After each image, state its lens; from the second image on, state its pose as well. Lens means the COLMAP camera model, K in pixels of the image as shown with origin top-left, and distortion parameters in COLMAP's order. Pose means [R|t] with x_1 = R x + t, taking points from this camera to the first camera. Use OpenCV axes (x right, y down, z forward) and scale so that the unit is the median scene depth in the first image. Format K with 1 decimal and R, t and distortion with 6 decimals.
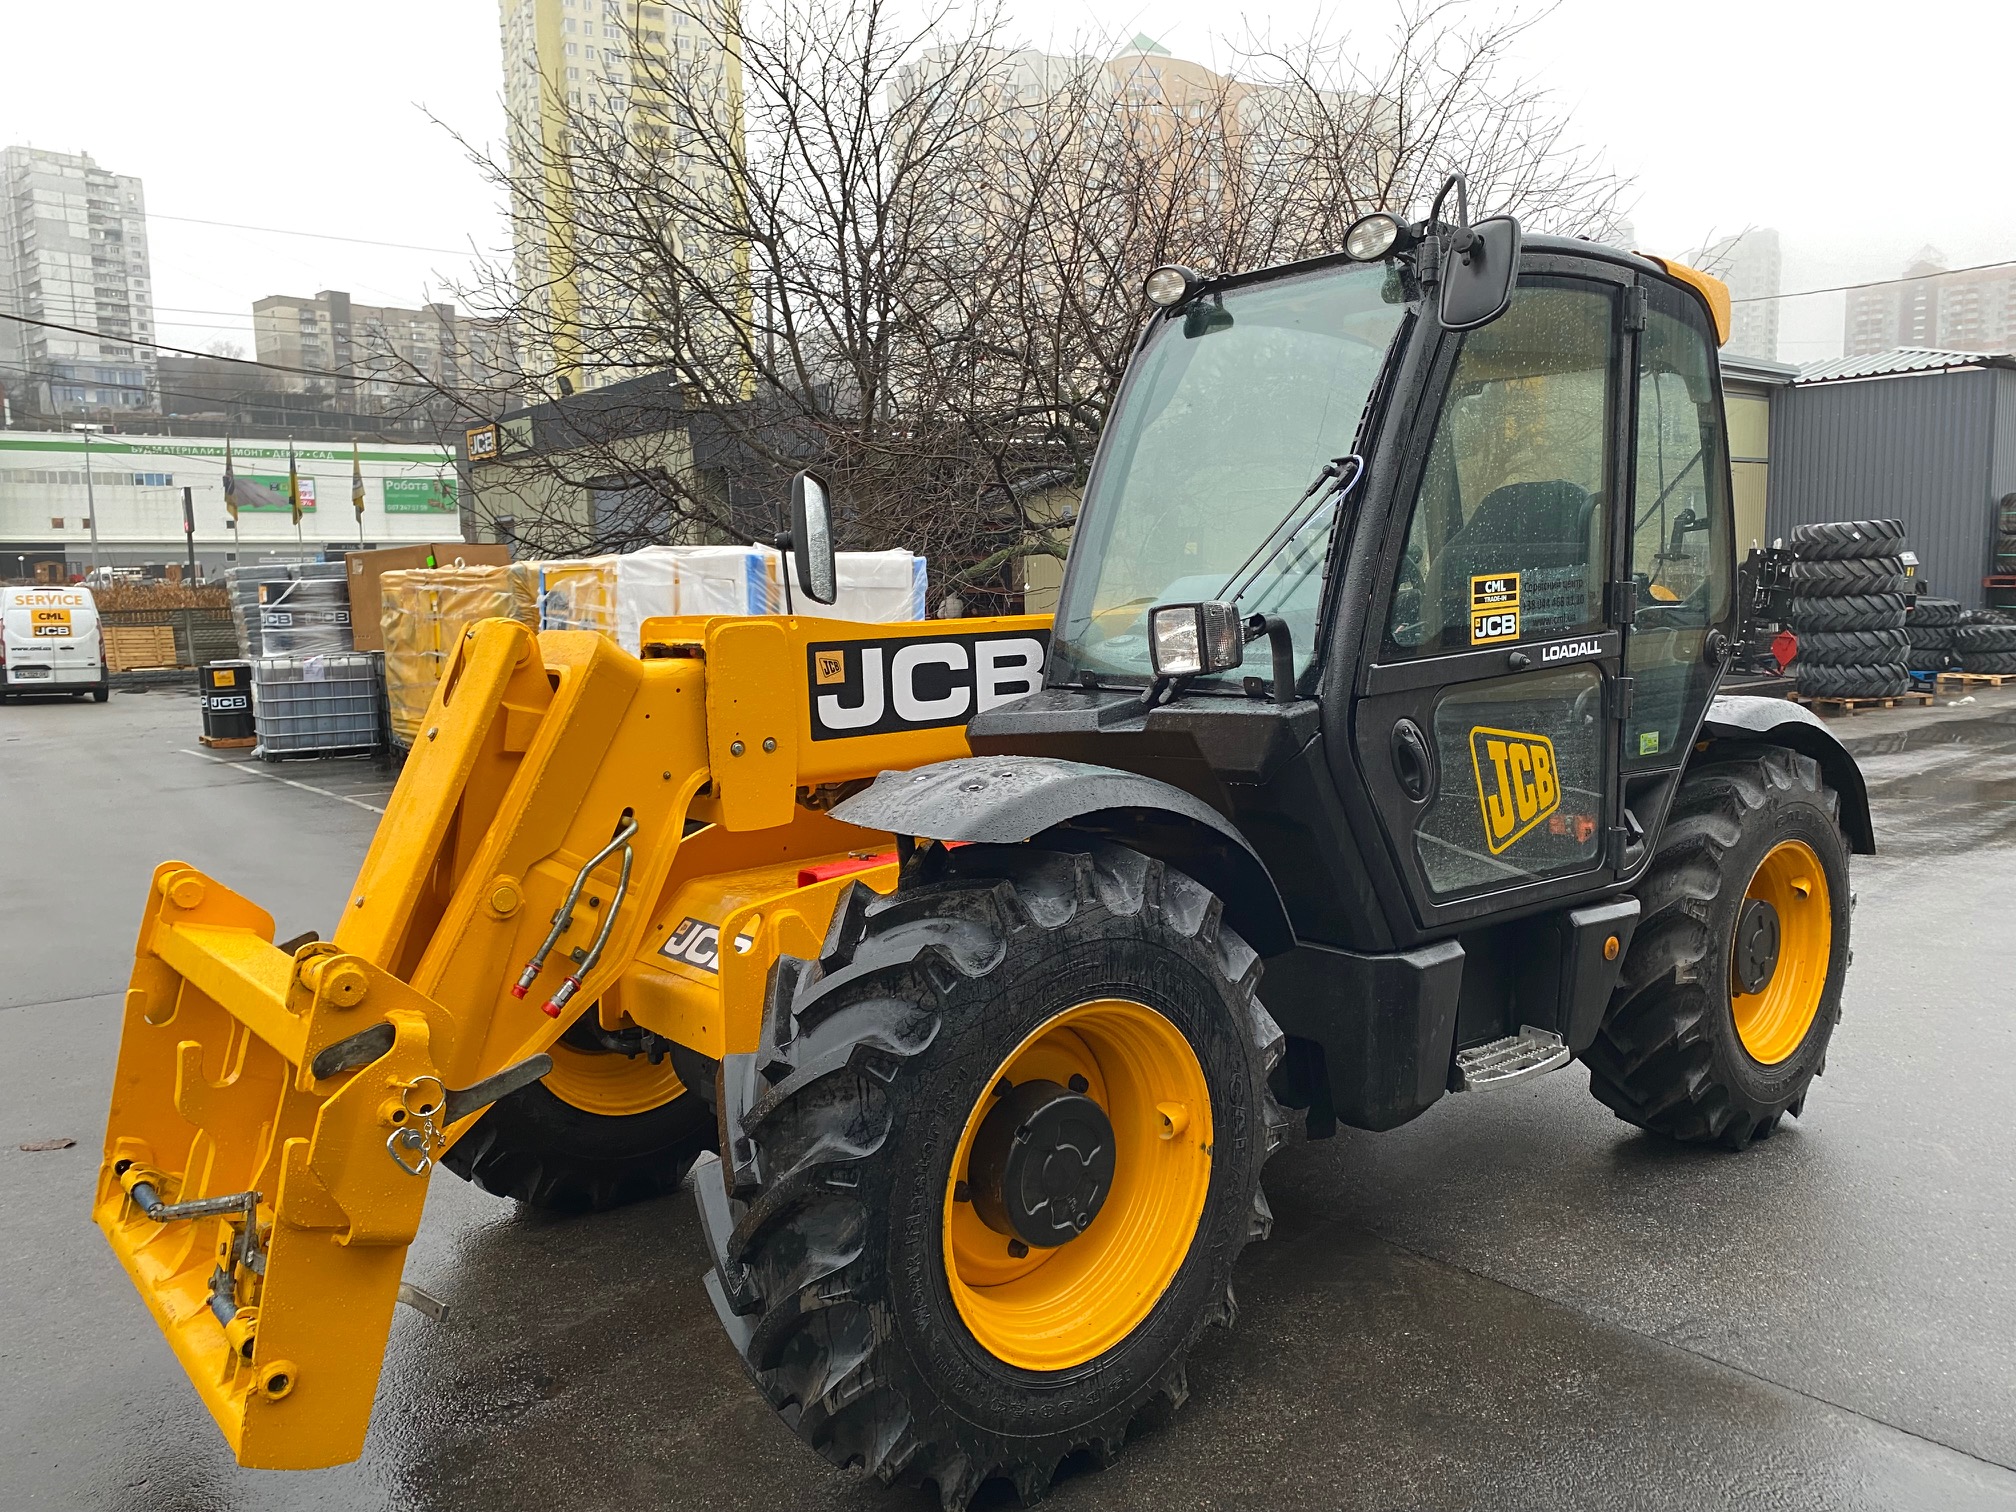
lens RADIAL K [[1536.5, 0, 1008.0], [0, 1536.5, 756.0], [0, 0, 1]] dist [0.039523, -0.323025]
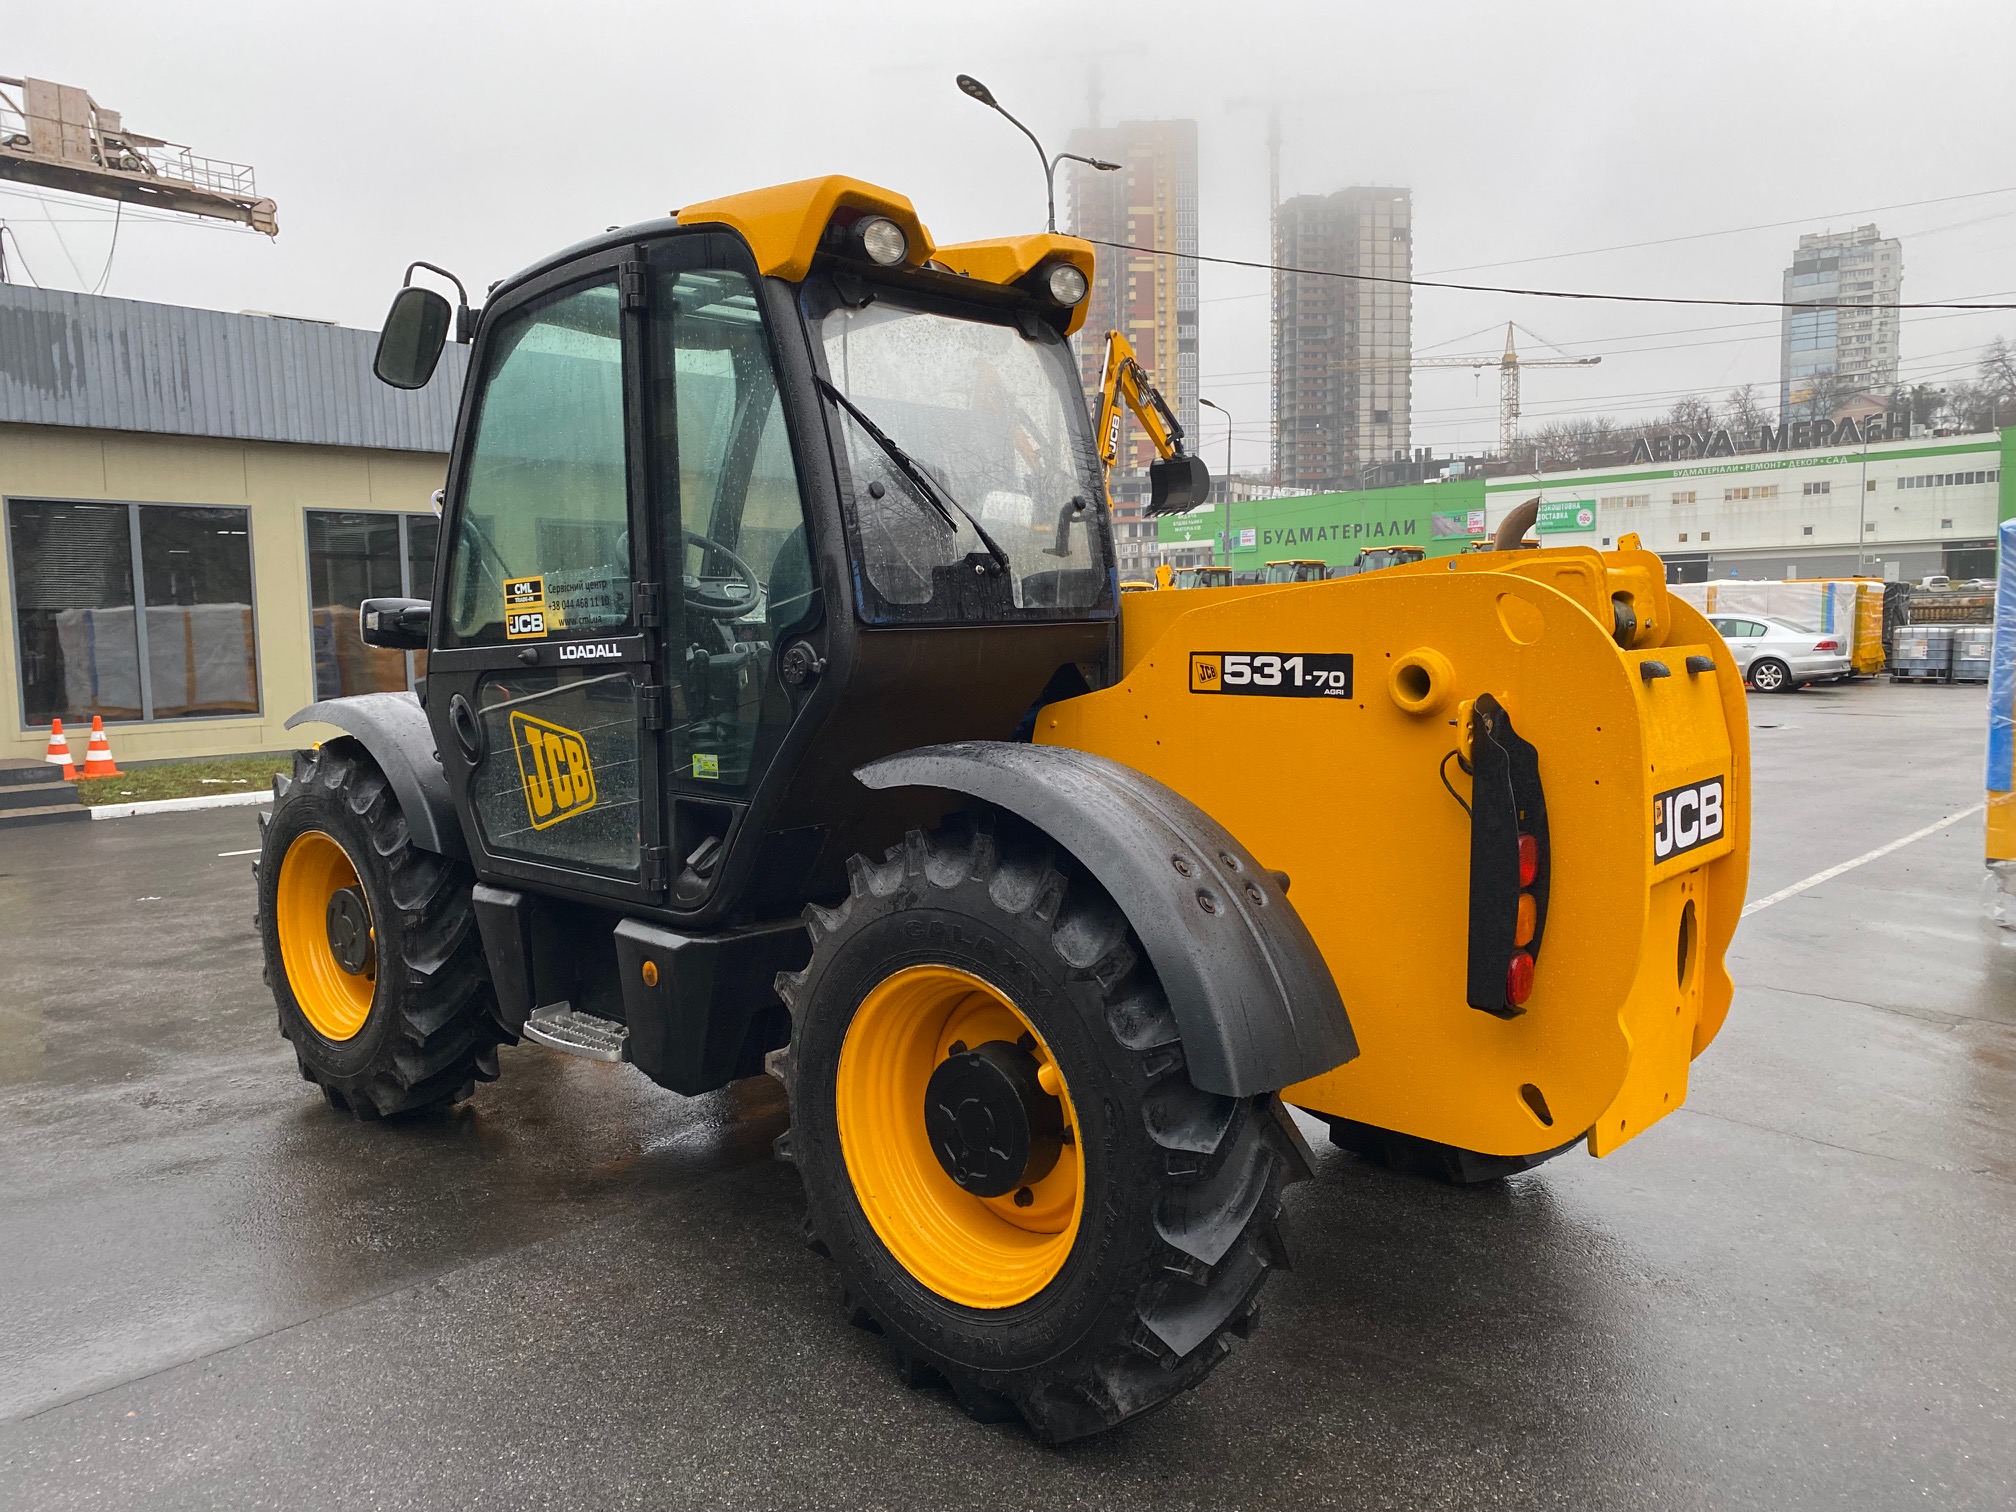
lens RADIAL K [[1510.8, 0, 1005.4], [0, 1510.8, 764.9], [0, 0, 1]] dist [0.054128, -0.070598]
pose [[0.183497, 0.113414, -0.976456, 1.428730], [-0.101766, 0.990177, 0.095884, -0.120796], [0.977738, 0.081776, 0.193236, 1.103149]]
